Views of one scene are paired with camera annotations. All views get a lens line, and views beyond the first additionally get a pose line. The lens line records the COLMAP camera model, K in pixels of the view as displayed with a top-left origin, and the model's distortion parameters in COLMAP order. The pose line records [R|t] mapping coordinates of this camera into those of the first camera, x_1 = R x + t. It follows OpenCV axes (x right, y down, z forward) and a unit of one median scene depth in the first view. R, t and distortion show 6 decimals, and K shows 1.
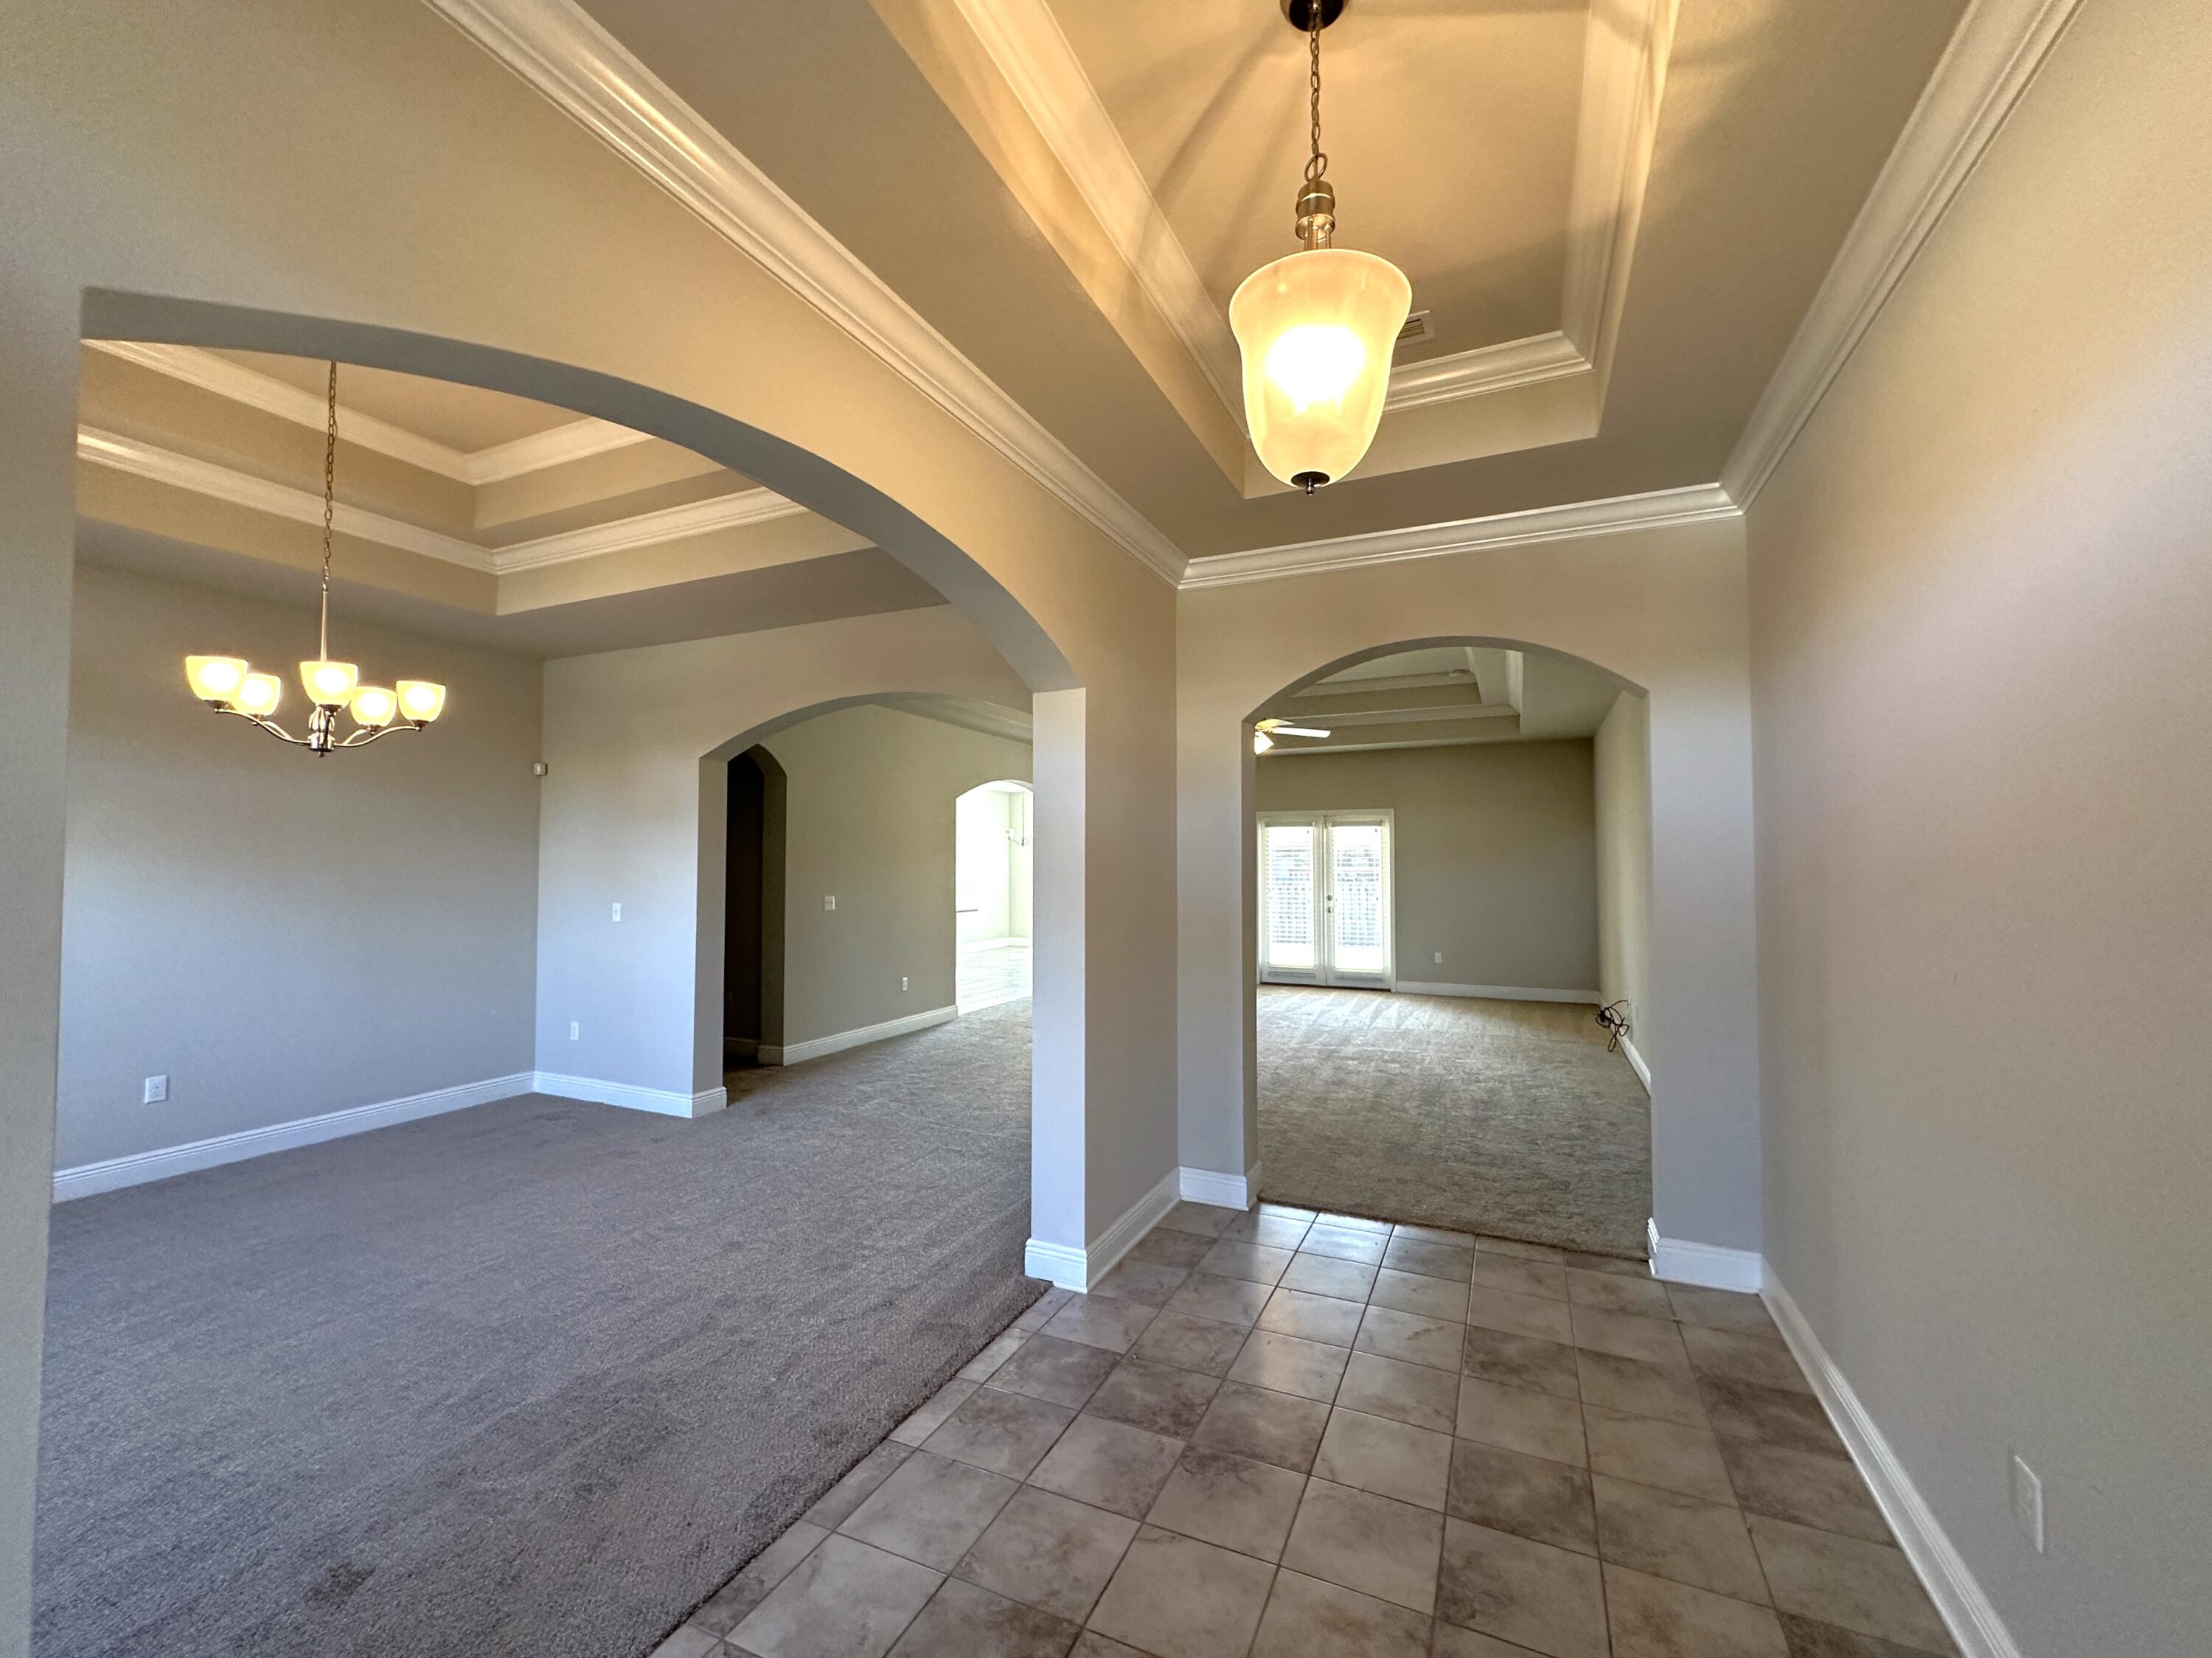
lens RADIAL K [[899.9, 0, 1106.0], [0, 899.9, 829.0], [0, 0, 1]] dist [-0.001681, -0.000070]
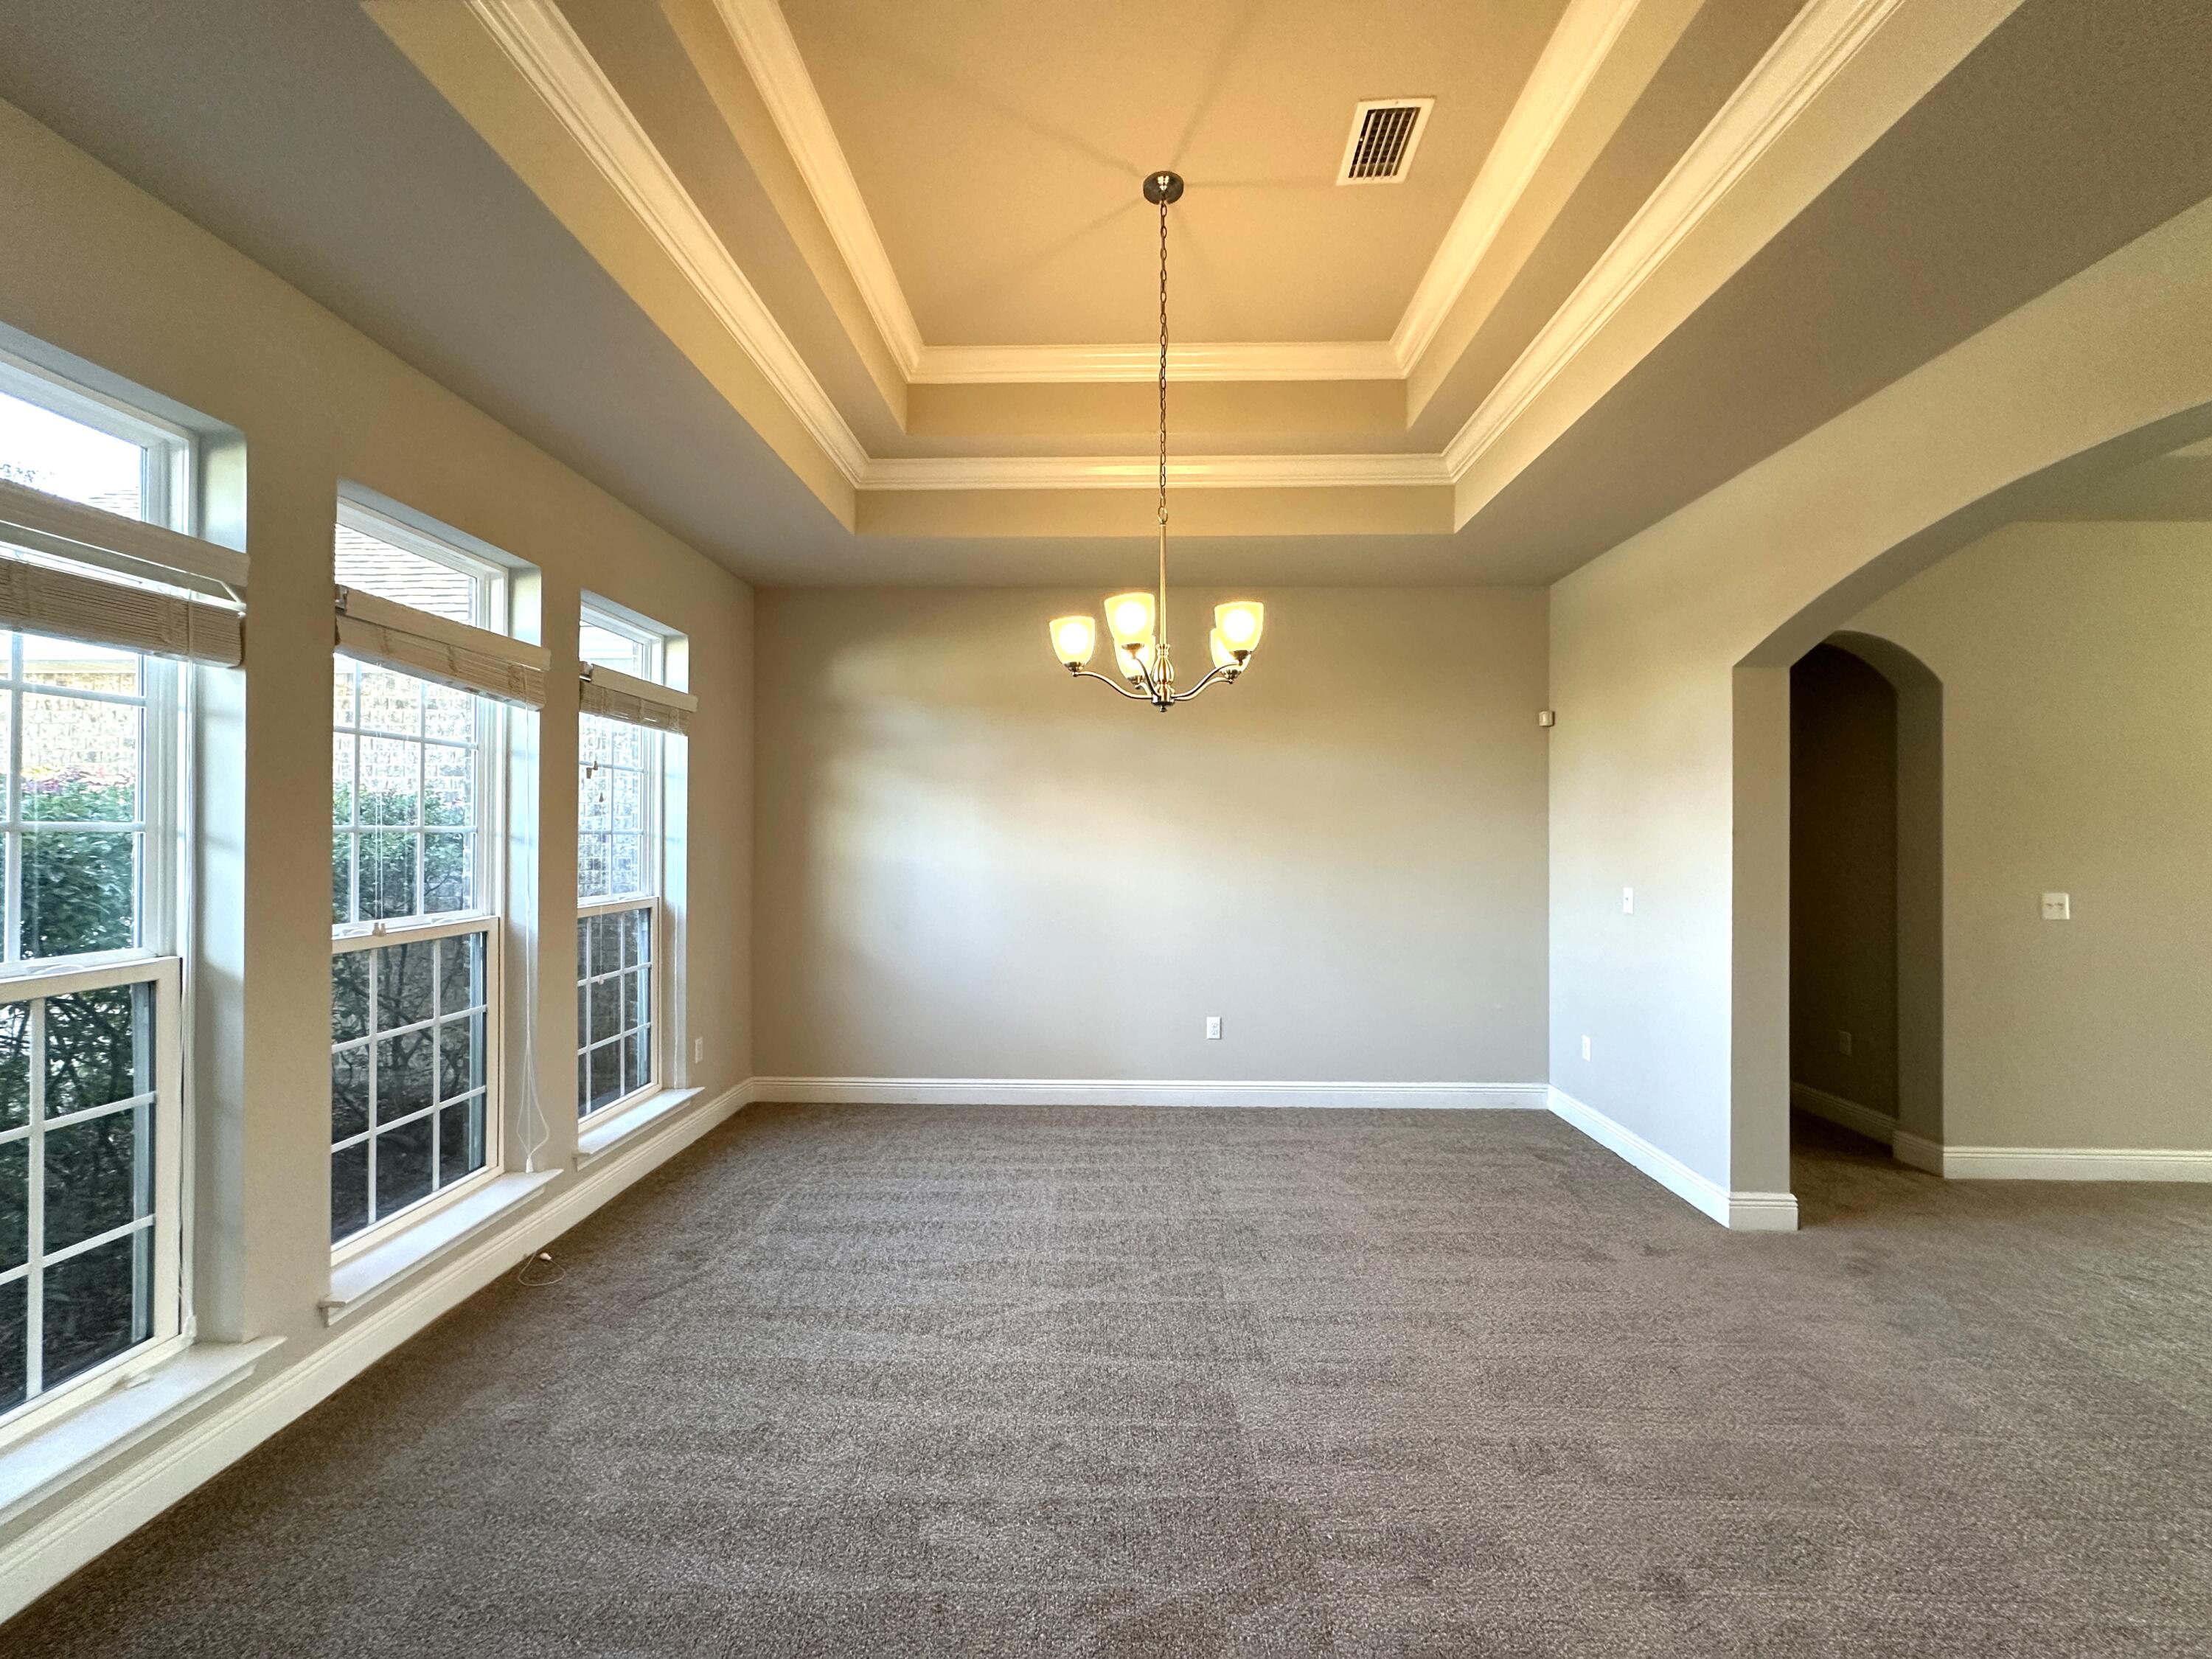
lens RADIAL K [[880.5, 0, 1106.0], [0, 880.5, 829.5], [0, 0, 1]] dist [-0.000556, 0.000241]
pose [[0.391593, -0.005911, -0.920119, -0.043370], [0.032087, 0.999459, 0.007235, 0.014112], [0.919579, -0.032357, 0.391571, 0.280715]]
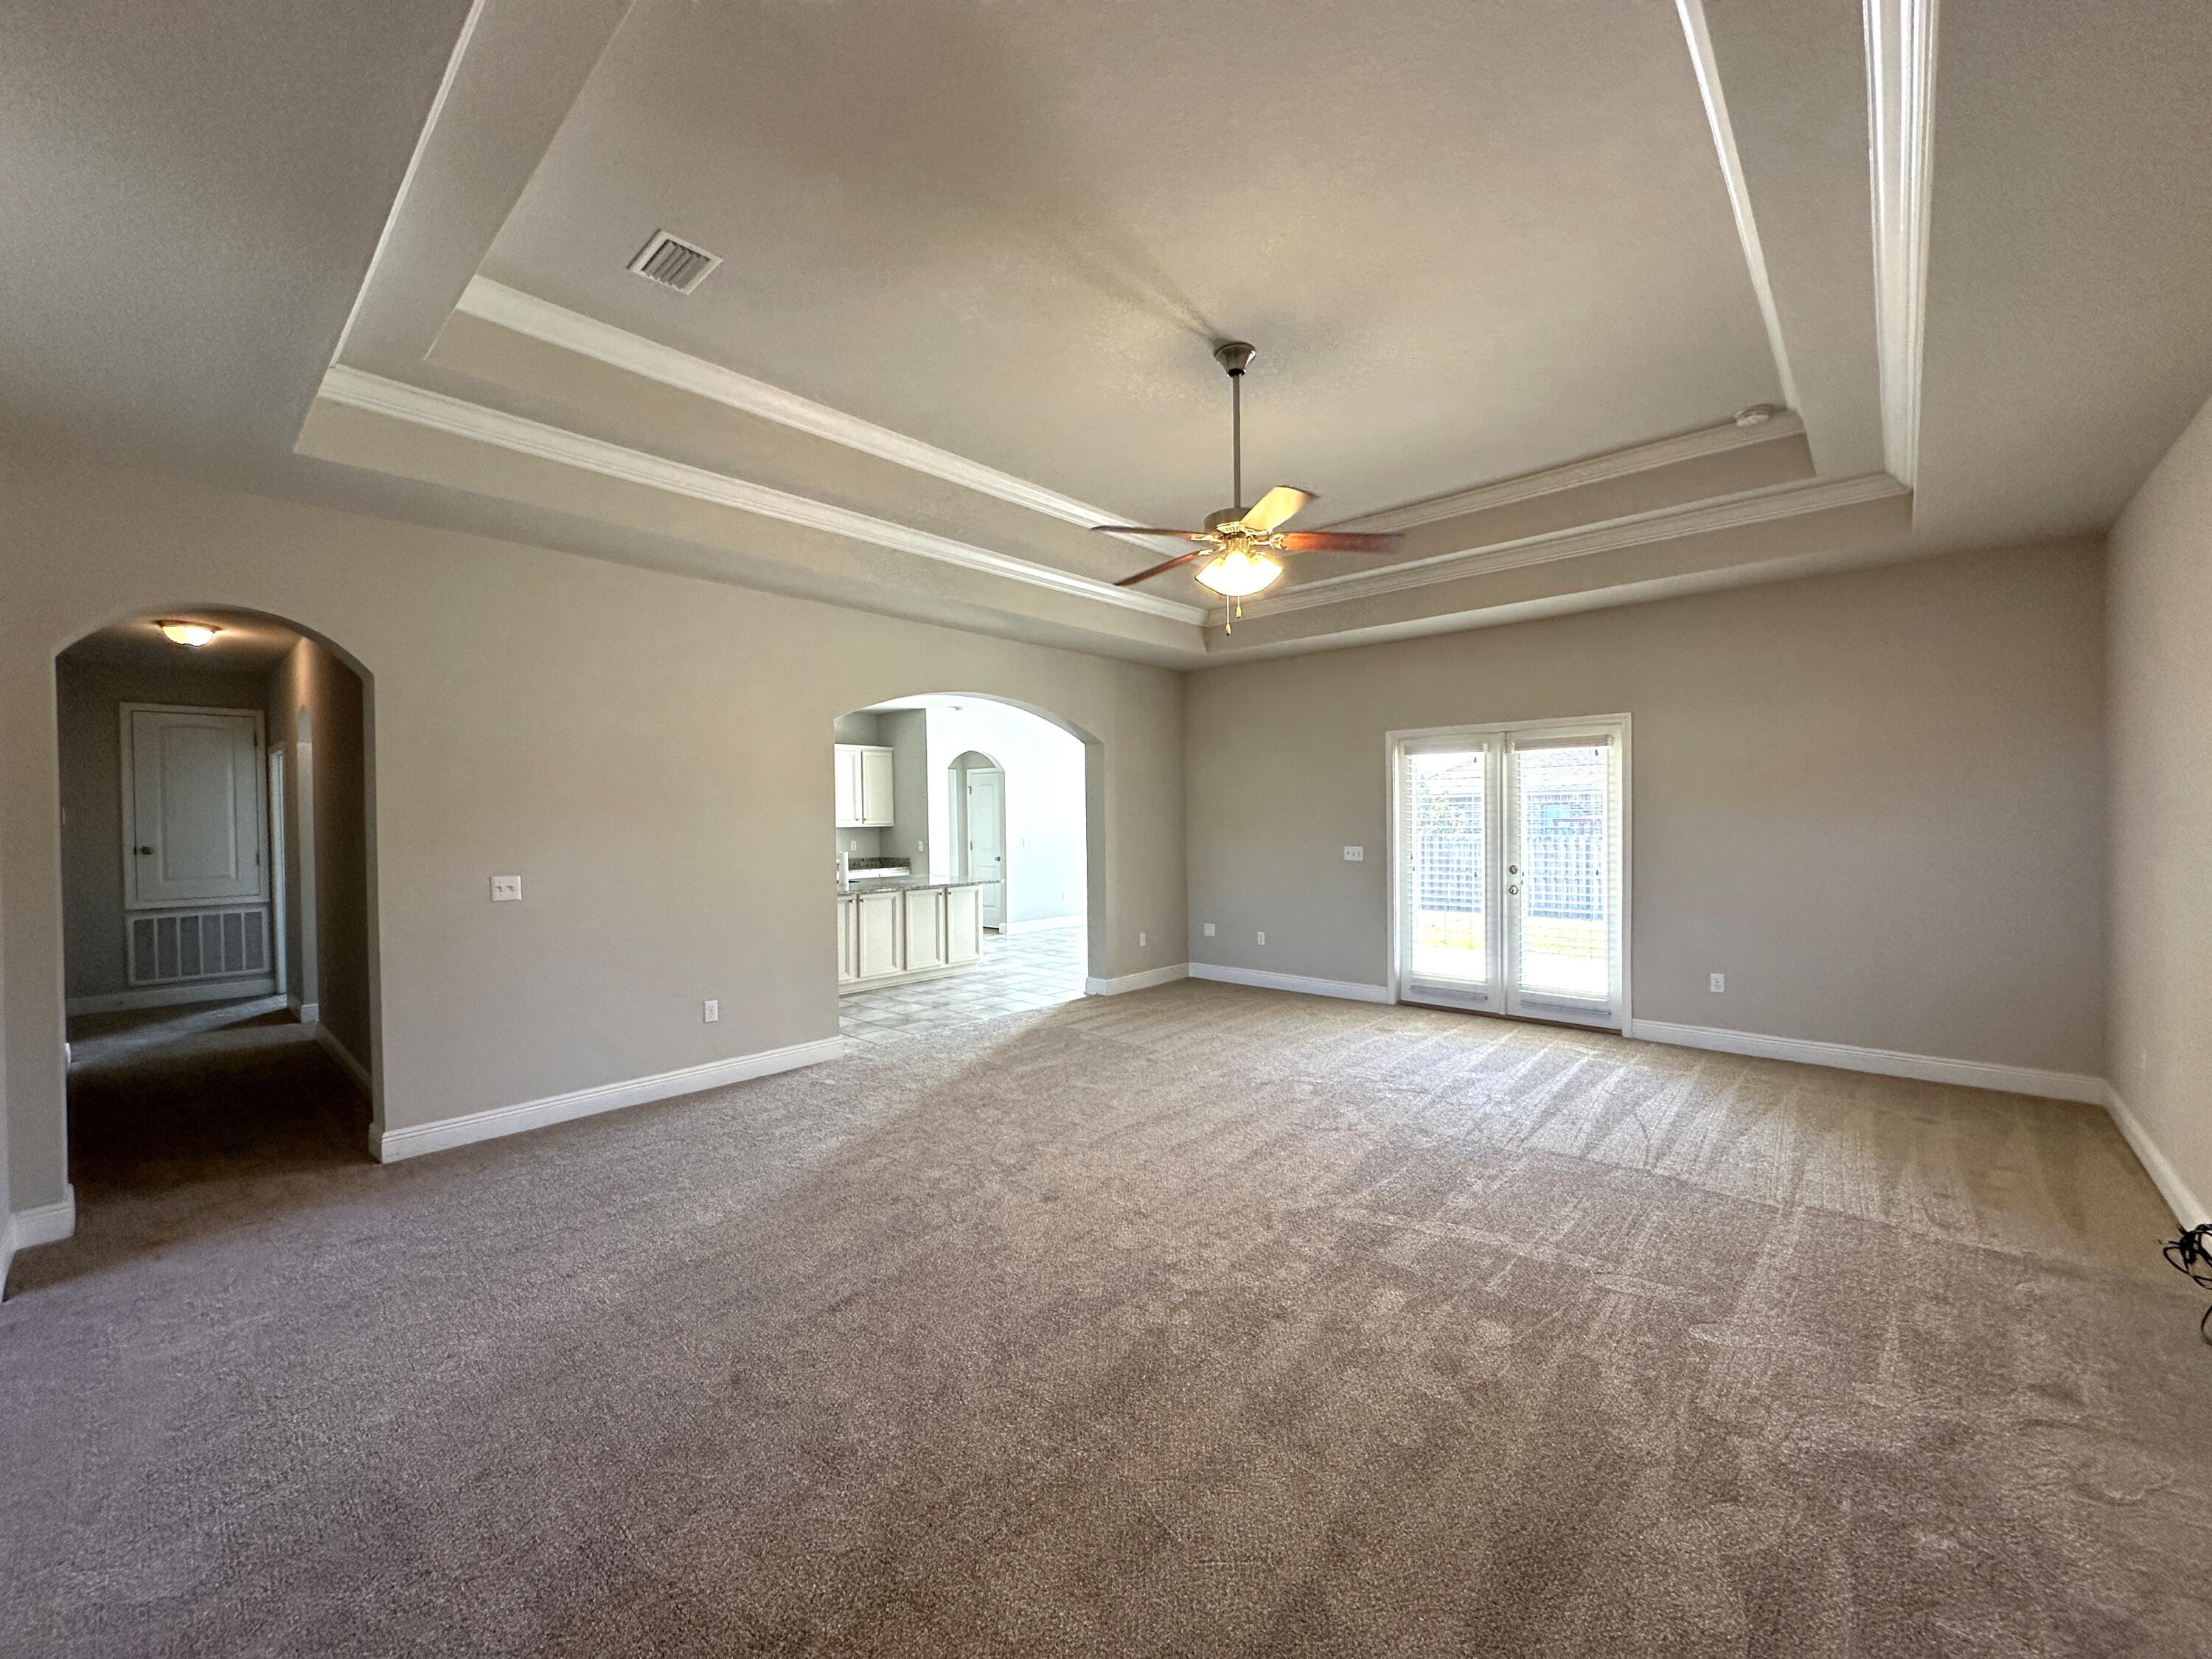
lens RADIAL K [[880.5, 0, 1106.0], [0, 880.5, 829.5], [0, 0, 1]] dist [-0.000556, 0.000241]
pose [[0.953719, -0.005262, -0.300652, 0.275231], [0.021966, 0.998395, 0.052205, 0.022560], [0.299895, -0.056393, 0.952304, 0.601530]]
